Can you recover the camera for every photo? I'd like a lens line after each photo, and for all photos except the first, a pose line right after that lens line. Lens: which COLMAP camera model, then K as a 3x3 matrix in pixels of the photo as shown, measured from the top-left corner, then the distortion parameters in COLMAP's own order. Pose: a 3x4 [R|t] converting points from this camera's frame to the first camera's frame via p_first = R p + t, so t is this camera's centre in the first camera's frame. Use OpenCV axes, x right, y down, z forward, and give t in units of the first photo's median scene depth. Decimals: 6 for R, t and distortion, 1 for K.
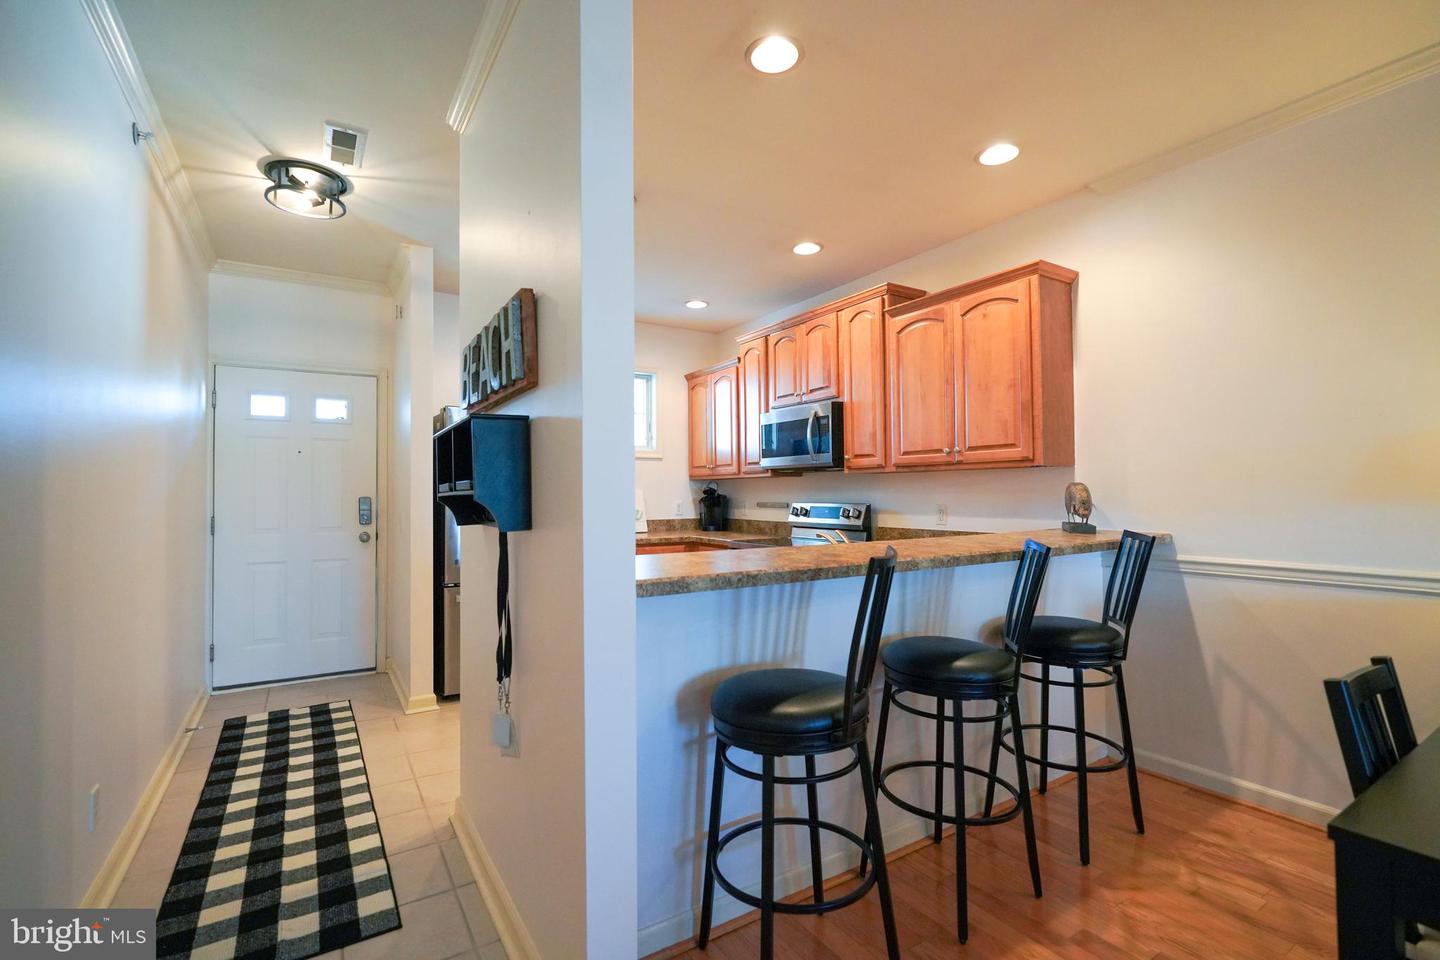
lens RADIAL K [[643.8, 0, 709.1], [0, 643.8, 483.2], [0, 0, 1]] dist [-0.011547, 0.004650]
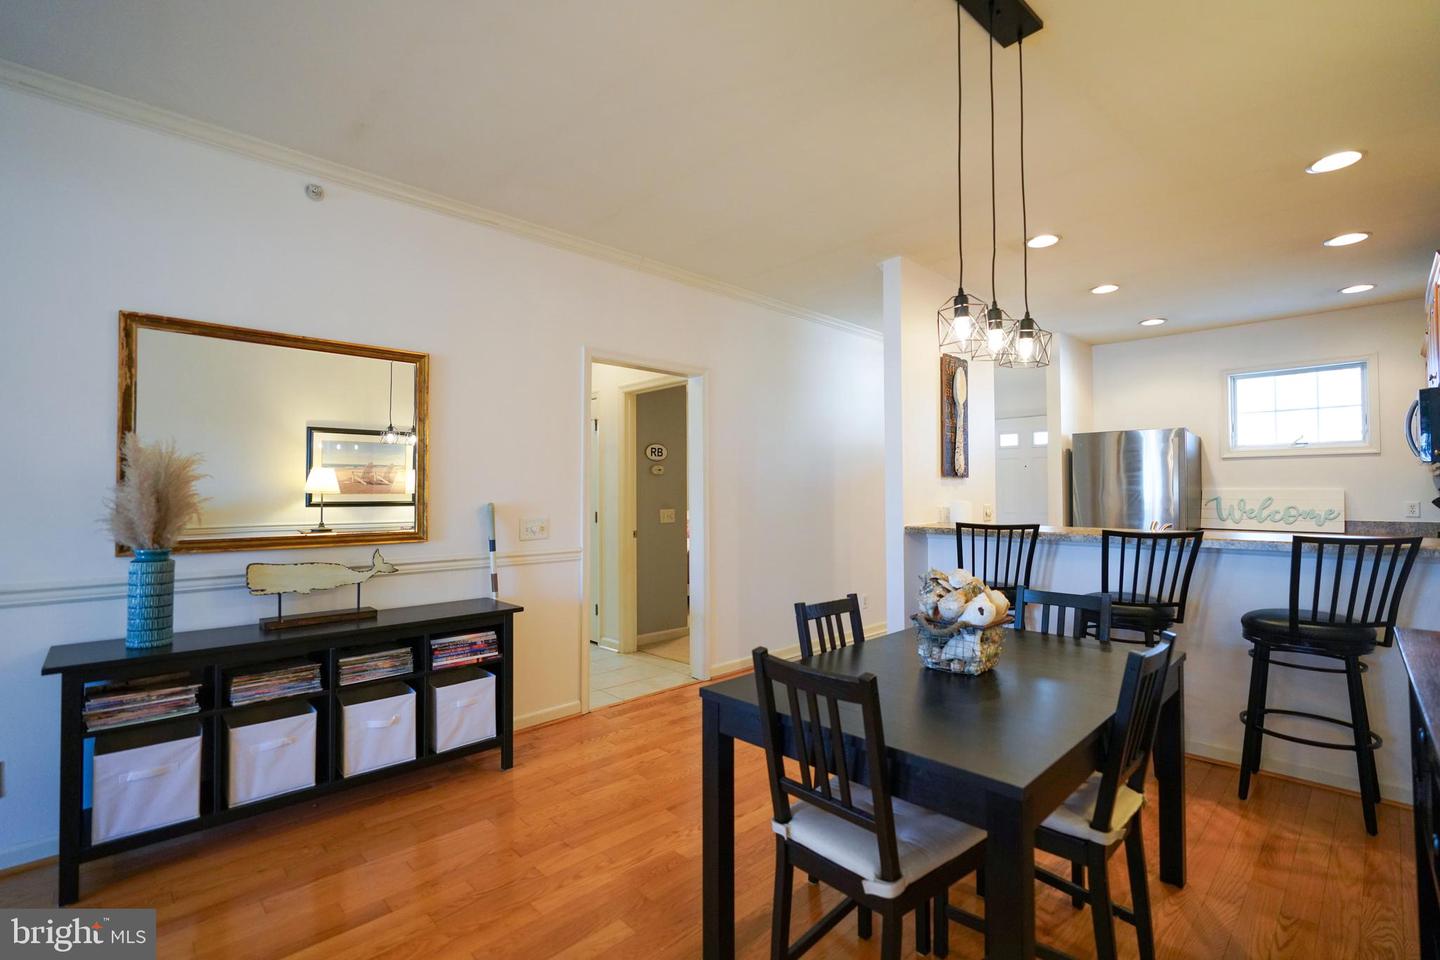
lens RADIAL K [[643.8, 0, 706.8], [0, 643.8, 478.6], [0, 0, 1]] dist [-0.011547, 0.004650]
pose [[0.196778, -0.016168, -0.980315, 0.895964], [0.016999, 0.999770, -0.013077, -0.010519], [0.980301, -0.014092, 0.197007, -0.131196]]
